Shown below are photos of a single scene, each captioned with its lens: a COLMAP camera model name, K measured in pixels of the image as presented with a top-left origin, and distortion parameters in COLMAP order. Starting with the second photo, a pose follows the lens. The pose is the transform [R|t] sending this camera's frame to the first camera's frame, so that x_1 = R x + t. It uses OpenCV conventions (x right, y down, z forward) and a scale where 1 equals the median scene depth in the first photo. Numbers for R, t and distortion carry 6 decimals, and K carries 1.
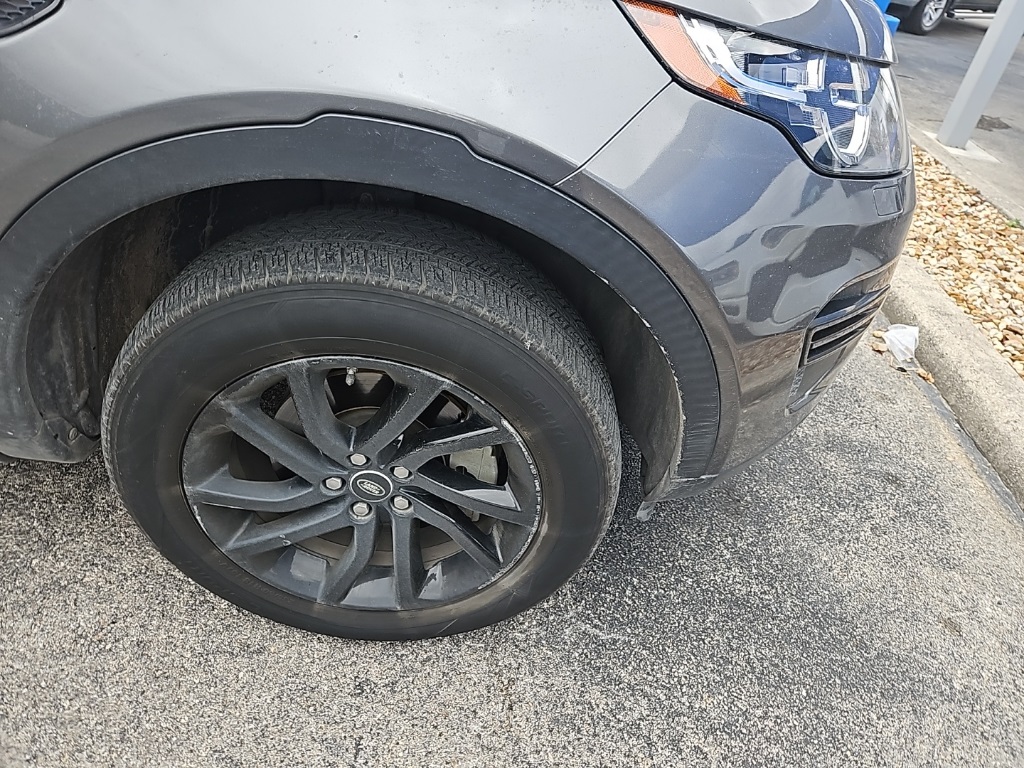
lens RADIAL K [[692.9, 0, 514.4], [0, 692.9, 391.9], [0, 0, 1]] dist [0.031043, -0.015934]
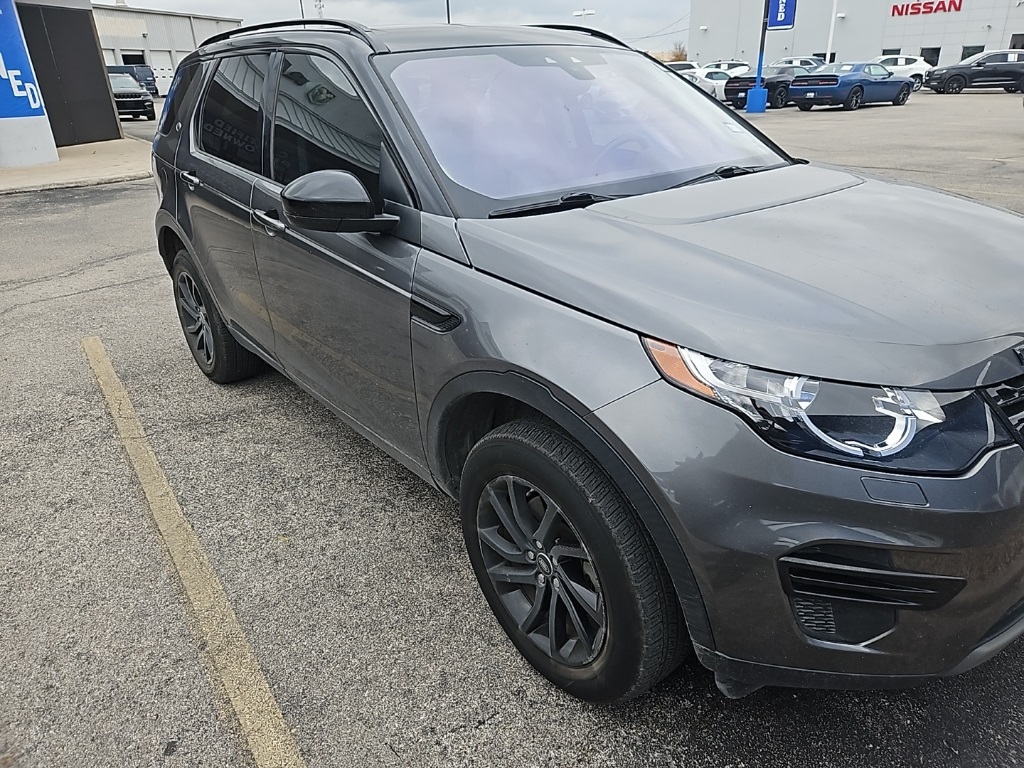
lens RADIAL K [[692.9, 0, 513.2], [0, 692.9, 380.3], [0, 0, 1]] dist [0.031043, -0.015934]
pose [[0.603210, 0.147435, -0.783837, 1.028087], [-0.369860, 0.922417, -0.111129, -0.066694], [0.706640, 0.356944, 0.610942, -0.284219]]
